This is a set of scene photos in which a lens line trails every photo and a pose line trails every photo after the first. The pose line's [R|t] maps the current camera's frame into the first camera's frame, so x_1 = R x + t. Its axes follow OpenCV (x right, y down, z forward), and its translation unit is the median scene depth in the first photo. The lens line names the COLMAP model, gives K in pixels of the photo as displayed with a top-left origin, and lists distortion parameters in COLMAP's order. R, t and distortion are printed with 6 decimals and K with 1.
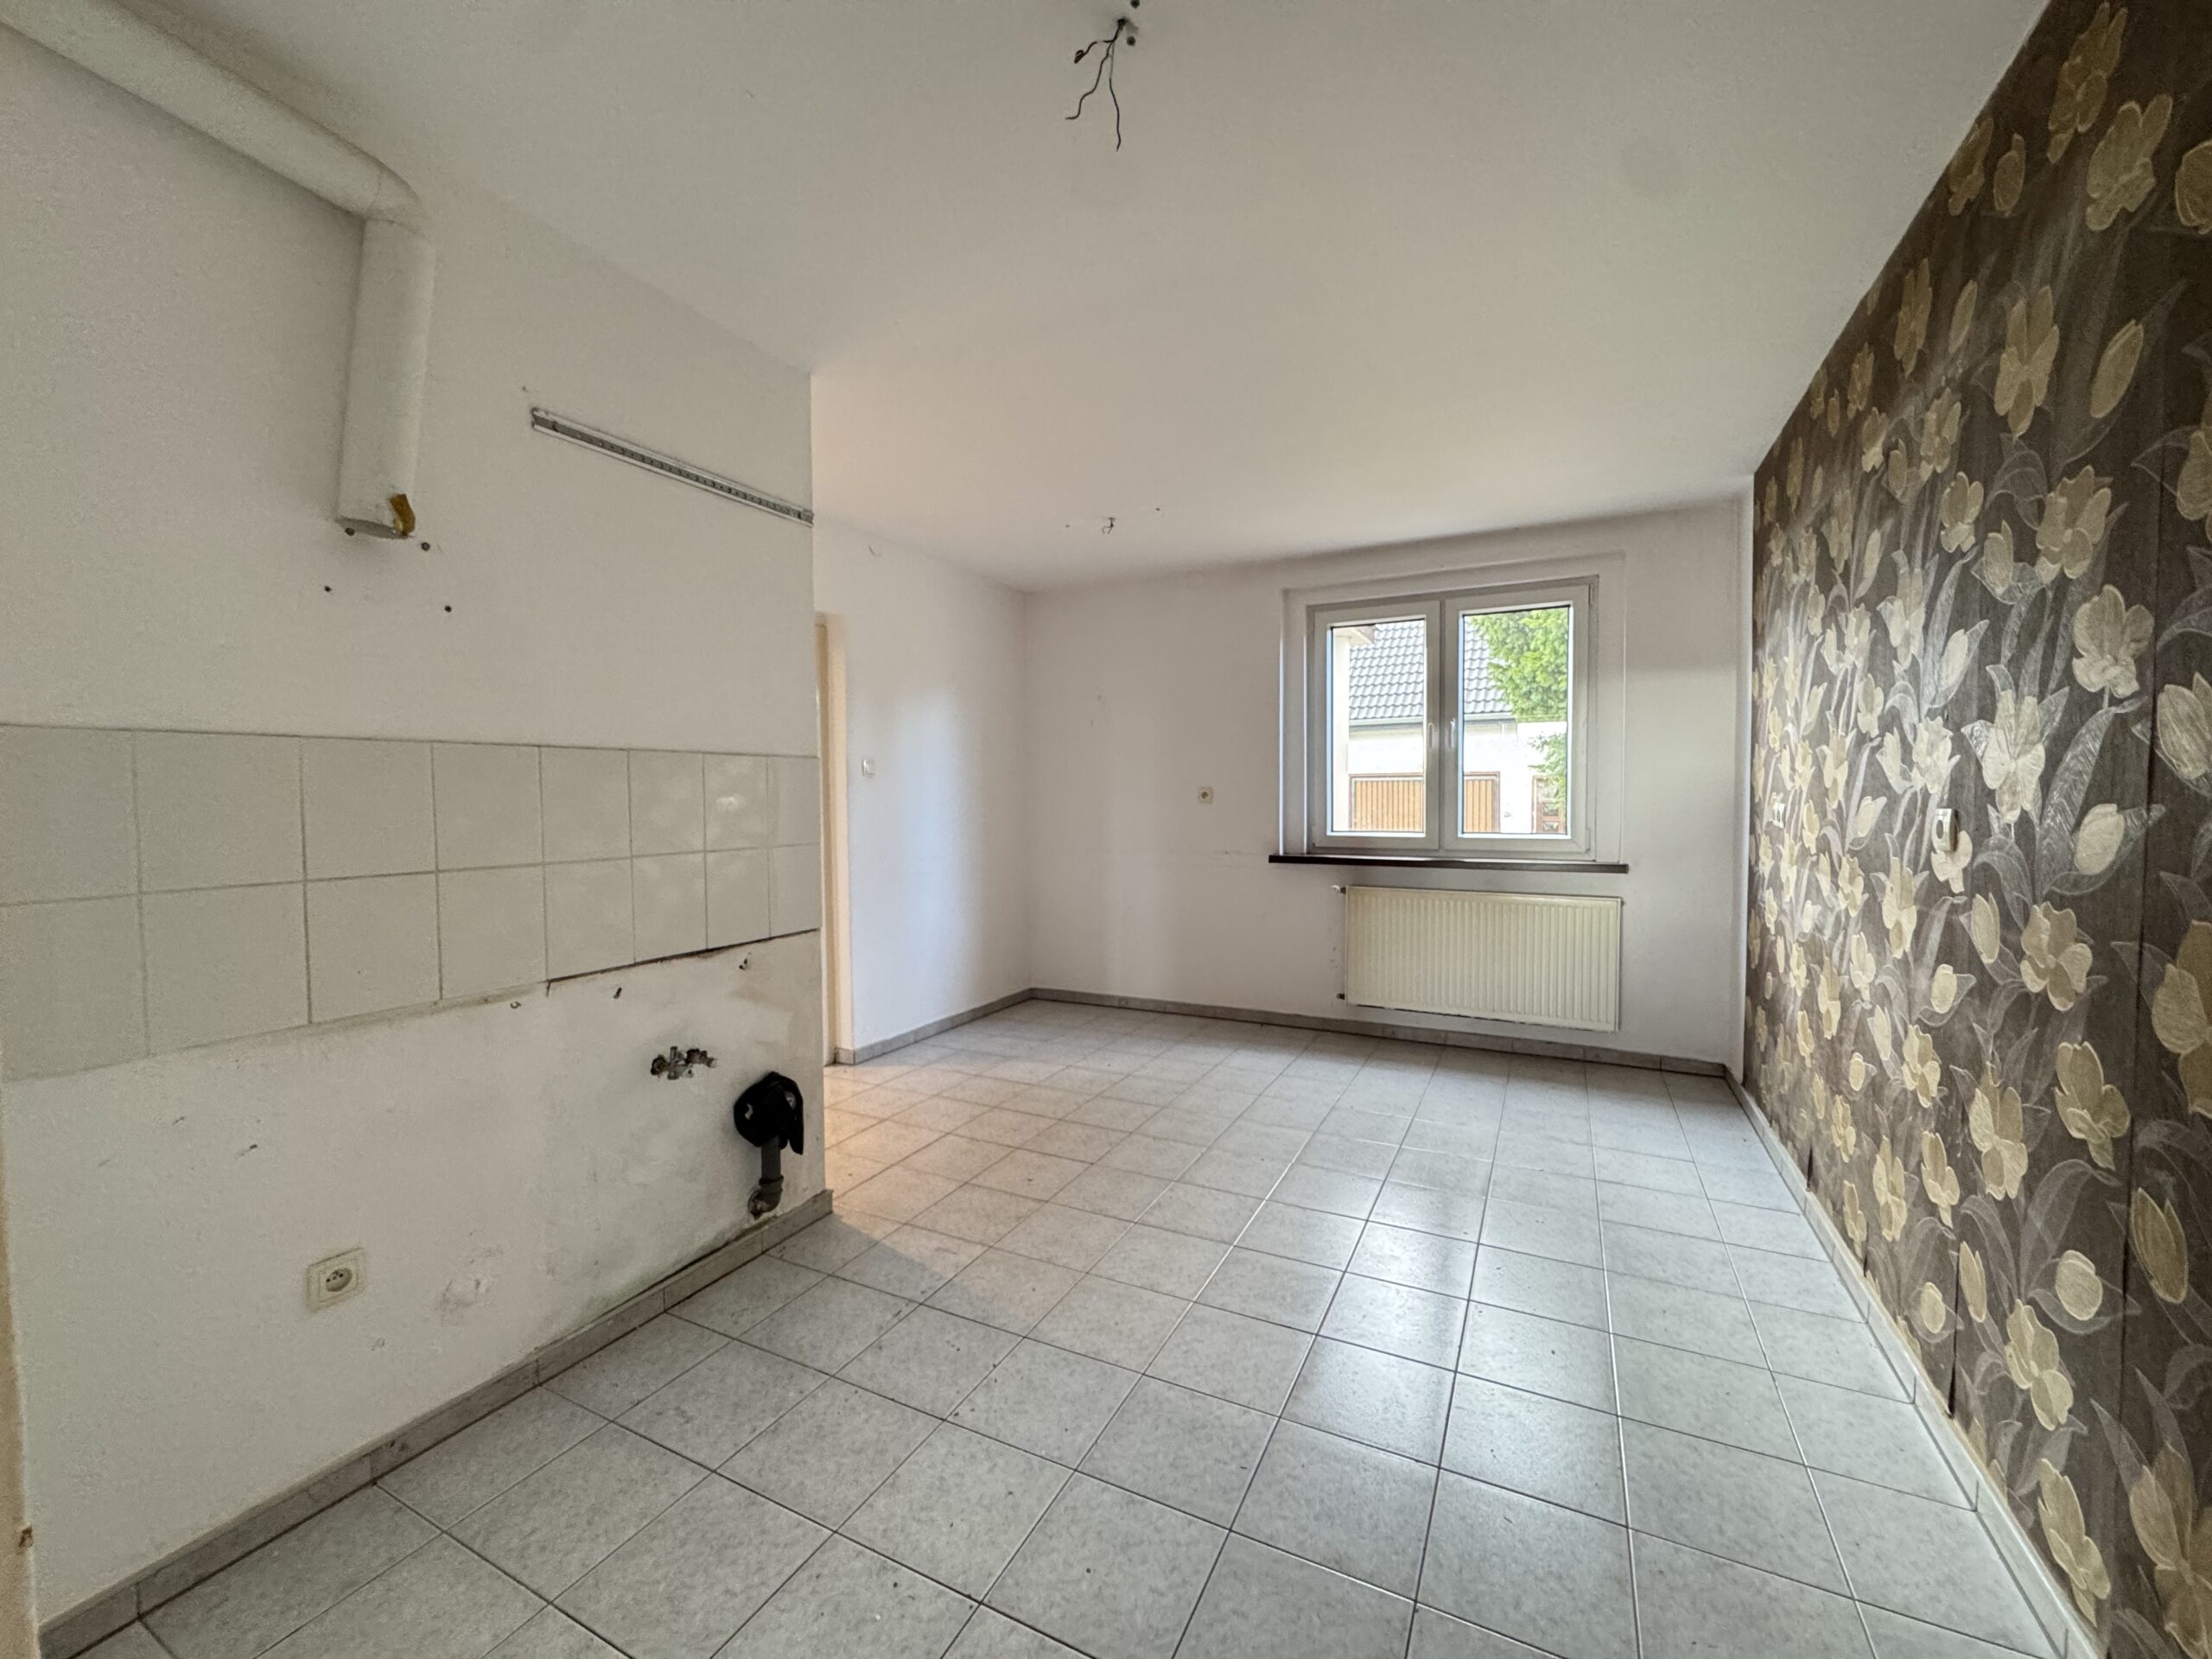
lens RADIAL K [[882.4, 0, 1107.5], [0, 882.4, 826.5], [0, 0, 1]] dist [-0.004062, 0.000351]
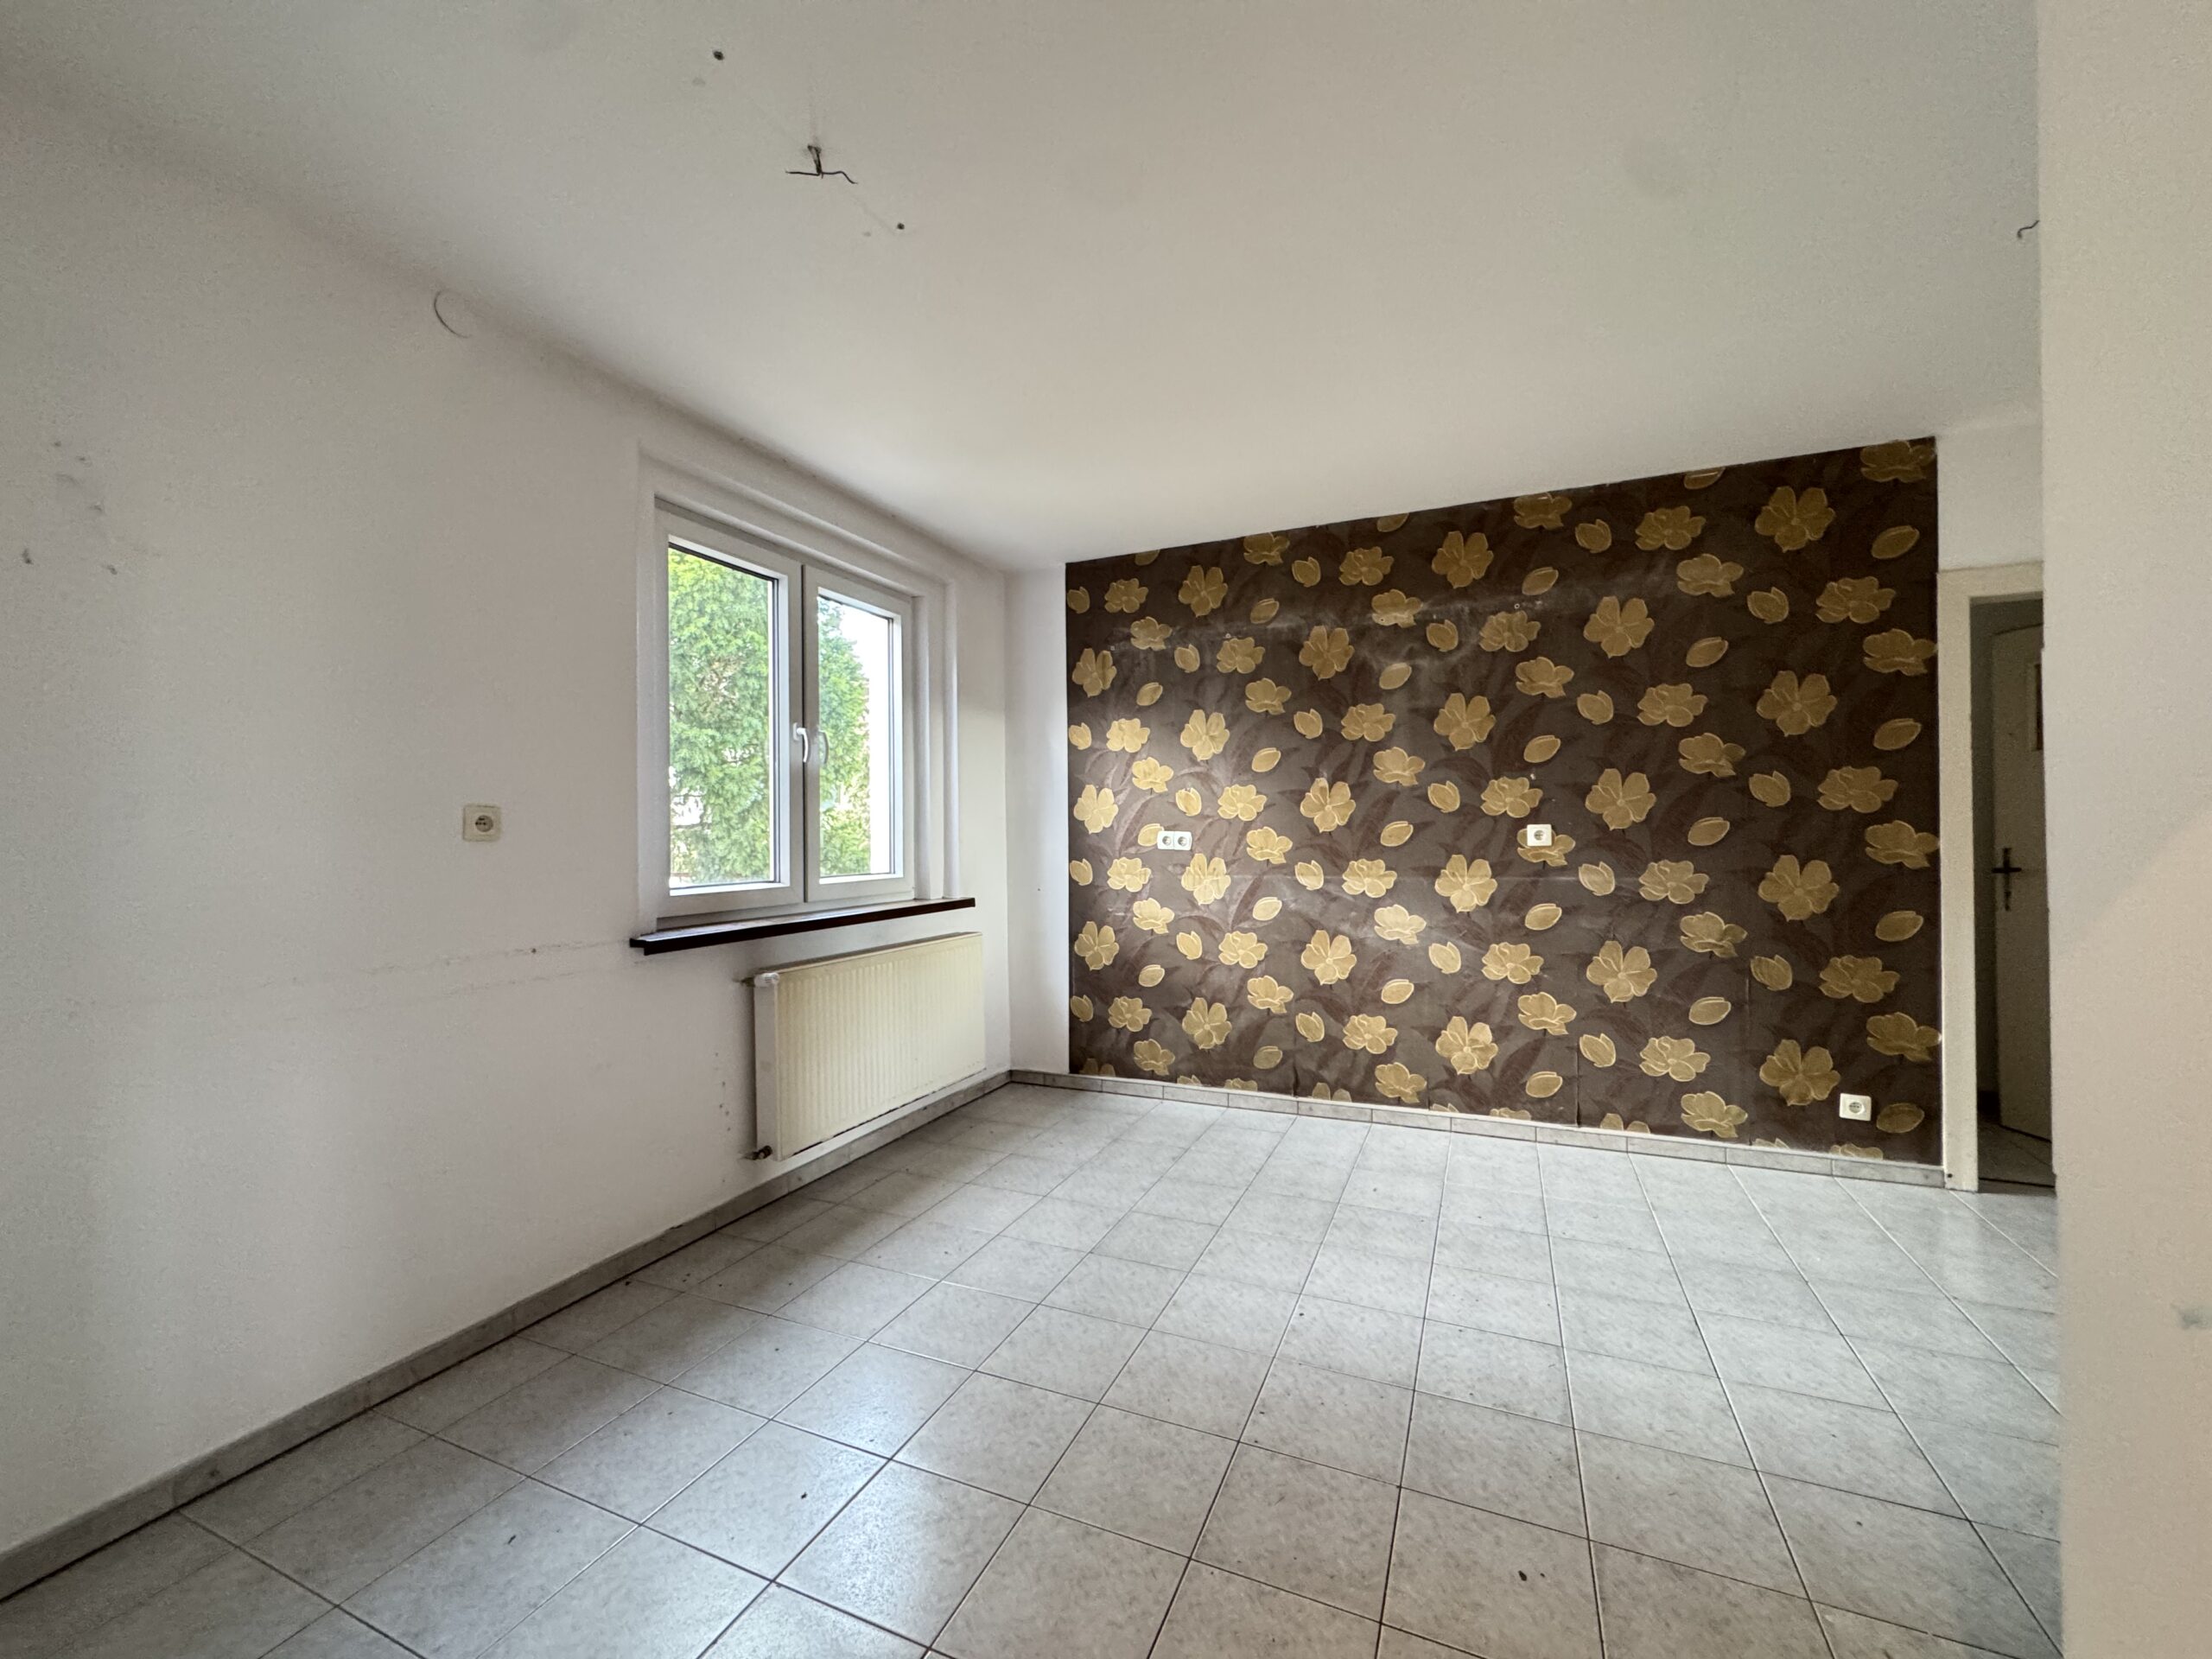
lens RADIAL K [[882.4, 0, 1106.7], [0, 882.4, 829.1], [0, 0, 1]] dist [-0.004062, 0.000351]
pose [[-0.056407, 0.013074, 0.998322, -0.690581], [0.050809, 0.998656, -0.010207, -0.027277], [-0.997114, 0.050148, -0.056995, 1.500097]]
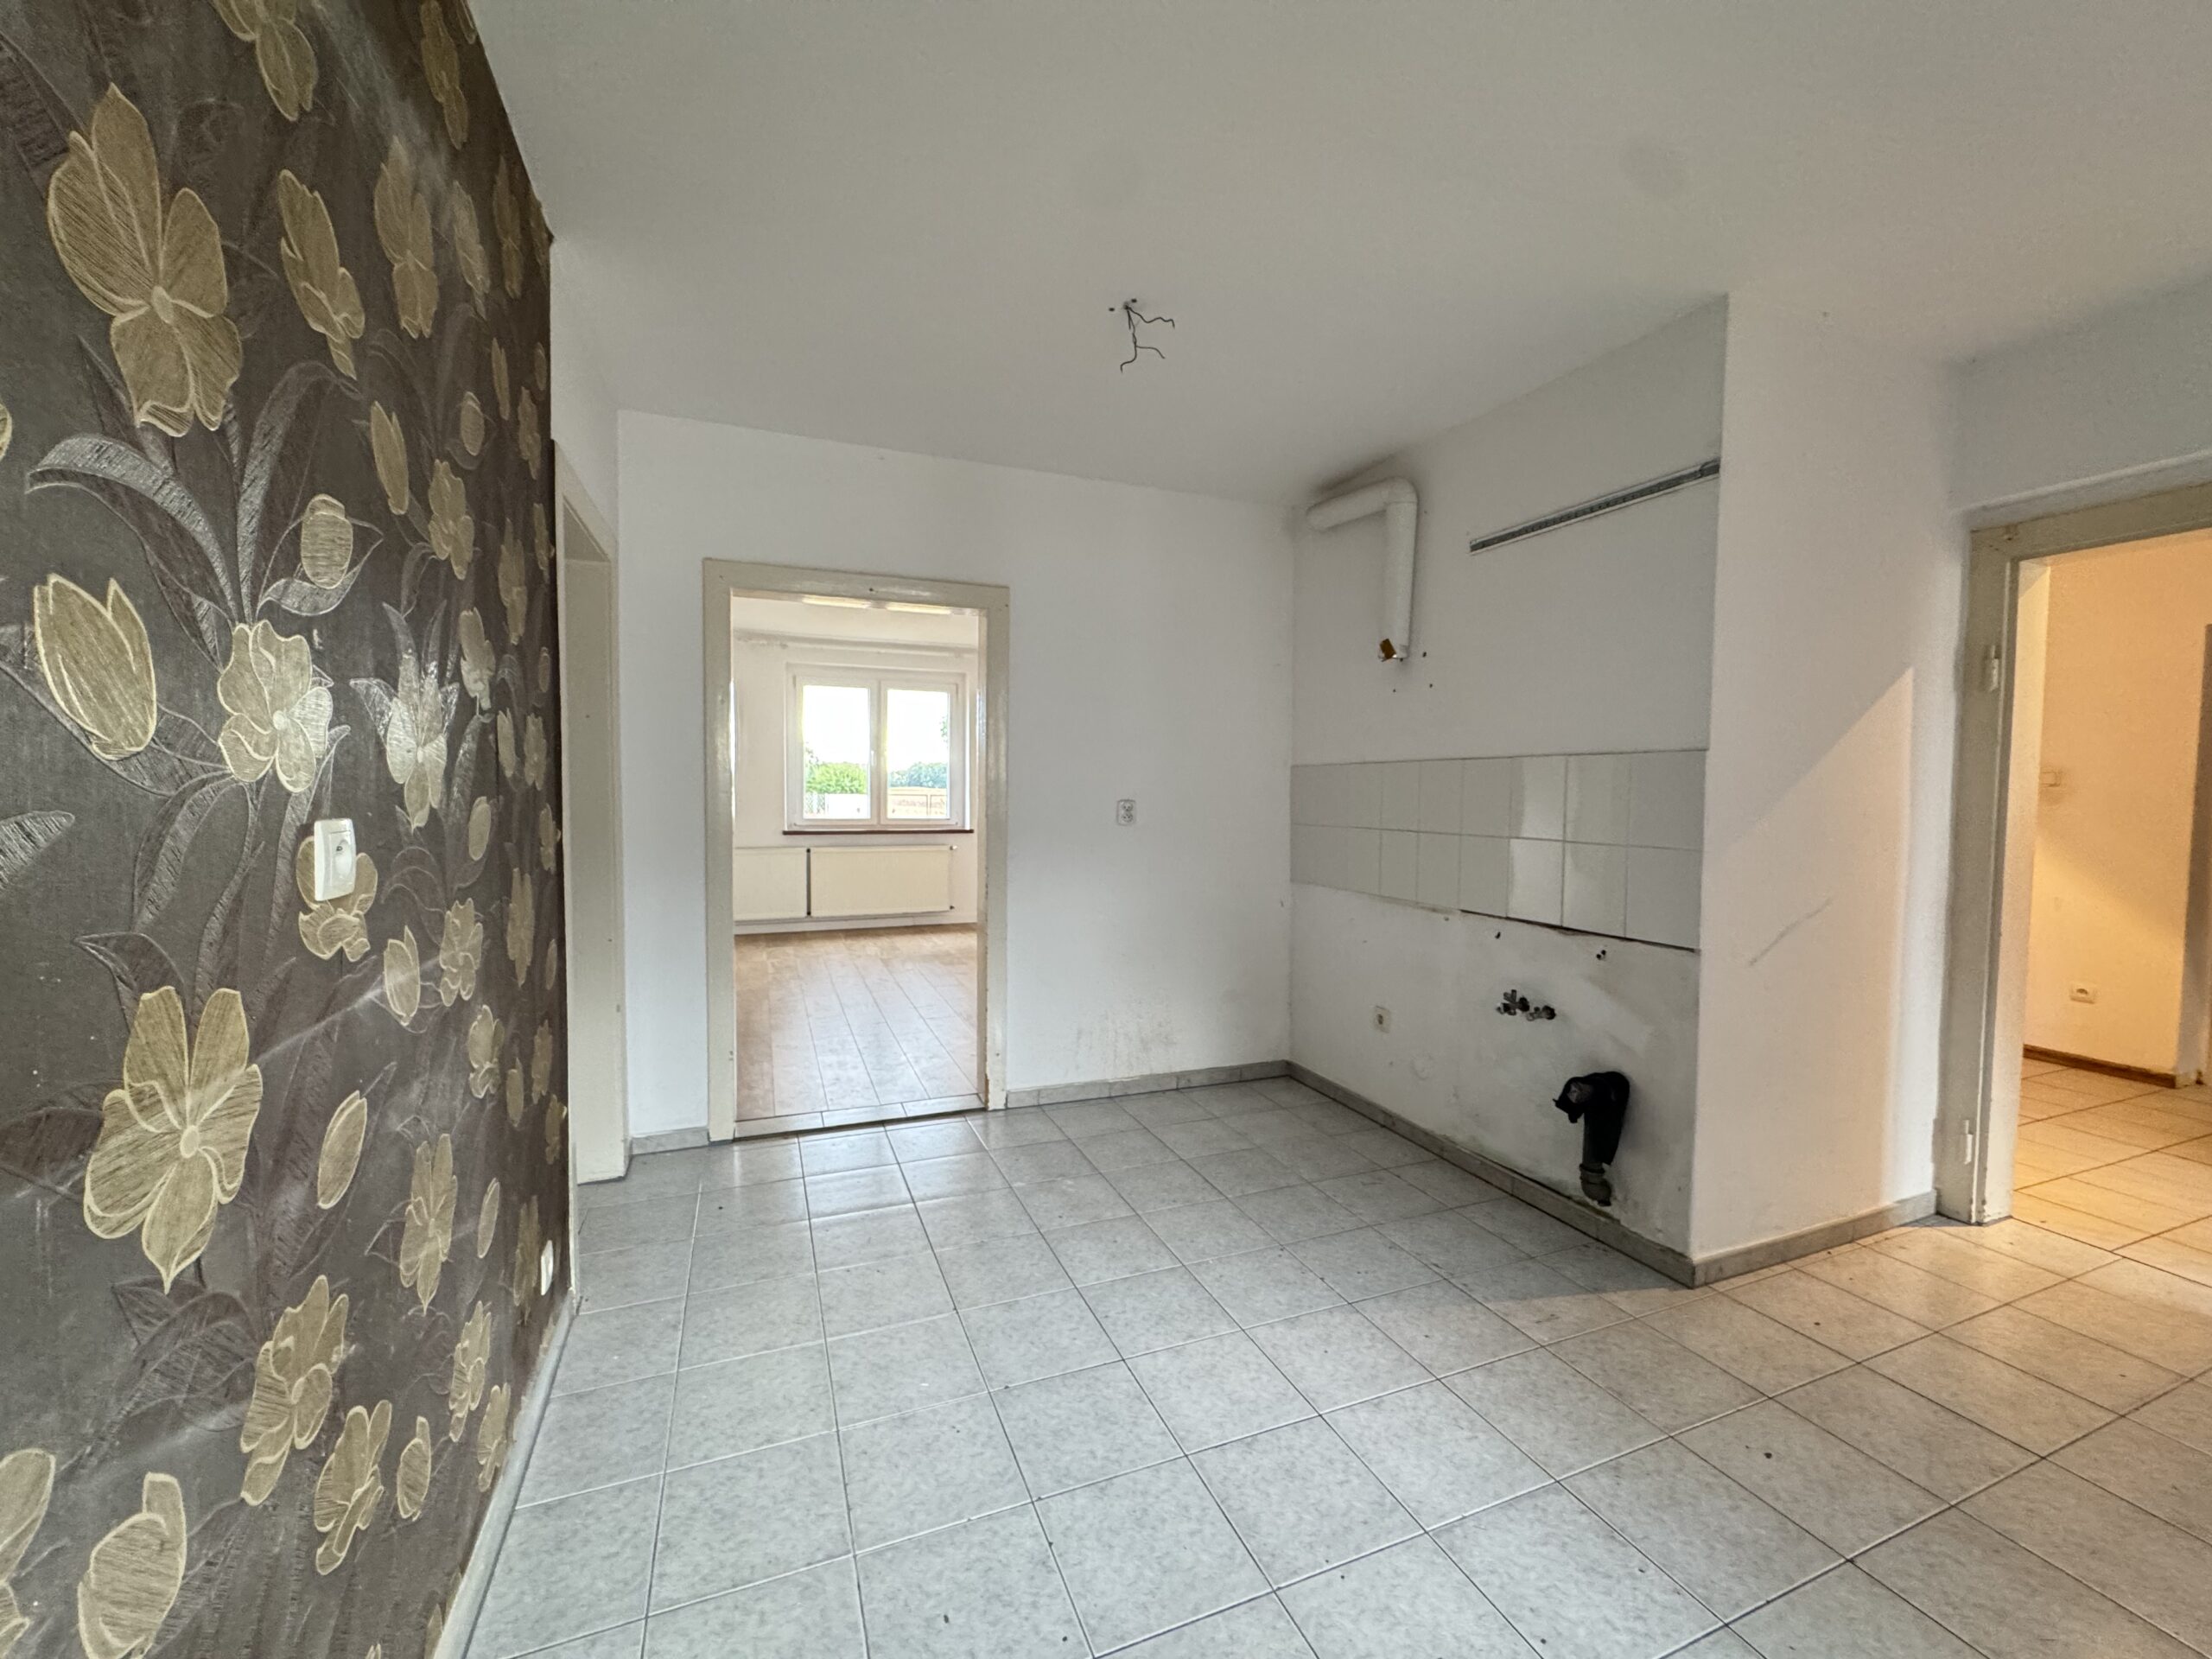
lens RADIAL K [[882.4, 0, 1108.5], [0, 882.4, 824.7], [0, 0, 1]] dist [-0.004062, 0.000351]
pose [[-0.655494, 0.030892, -0.754568, 0.756962], [-0.033688, 0.996972, 0.070081, -0.050949], [0.754448, 0.071358, -0.652469, 1.235233]]
